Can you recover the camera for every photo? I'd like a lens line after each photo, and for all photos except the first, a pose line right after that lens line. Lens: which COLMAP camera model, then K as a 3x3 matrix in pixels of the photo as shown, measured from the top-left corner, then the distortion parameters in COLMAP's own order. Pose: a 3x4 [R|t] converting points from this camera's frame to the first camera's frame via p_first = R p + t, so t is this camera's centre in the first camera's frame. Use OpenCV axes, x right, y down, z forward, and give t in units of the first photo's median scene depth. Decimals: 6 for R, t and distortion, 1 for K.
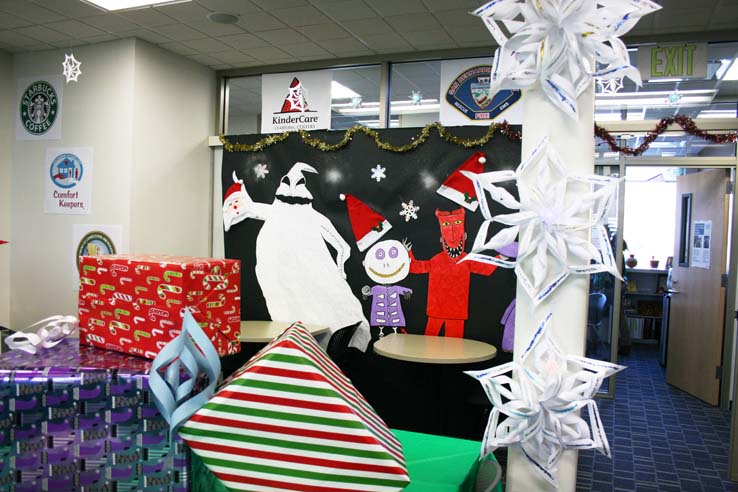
lens RADIAL K [[611.9, 0, 371.4], [0, 611.9, 257.3], [0, 0, 1]] dist [-0.154735, 0.128801]
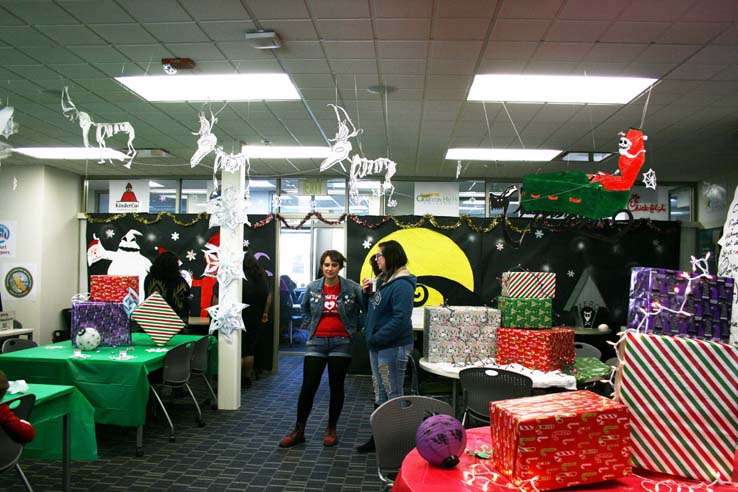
lens RADIAL K [[614.0, 0, 371.6], [0, 614.0, 260.0], [0, 0, 1]] dist [-0.155026, 0.128602]
pose [[0.945969, -0.009650, 0.324114, -0.022264], [0.023720, 0.998938, -0.039489, 0.030526], [-0.323388, 0.045043, 0.945194, -1.033960]]
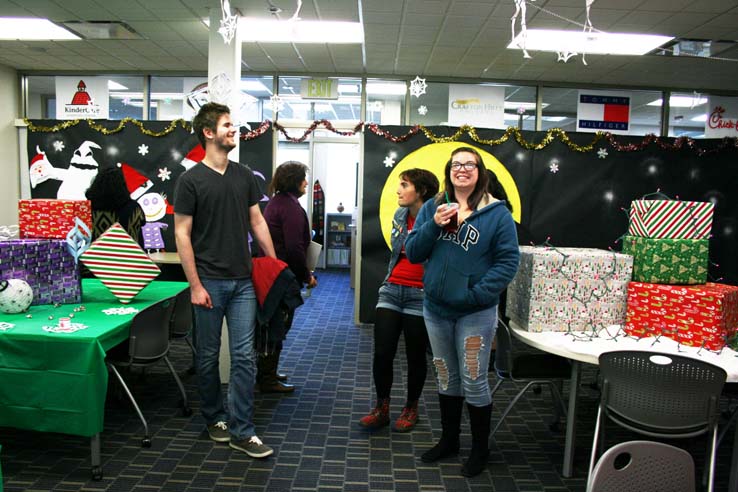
lens RADIAL K [[611.9, 0, 371.4], [0, 611.9, 257.3], [0, 0, 1]] dist [-0.154735, 0.128801]
pose [[0.930002, -0.041368, 0.365220, -0.015127], [0.013588, 0.996837, 0.078308, 0.022604], [-0.367304, -0.067864, 0.927622, -0.622465]]
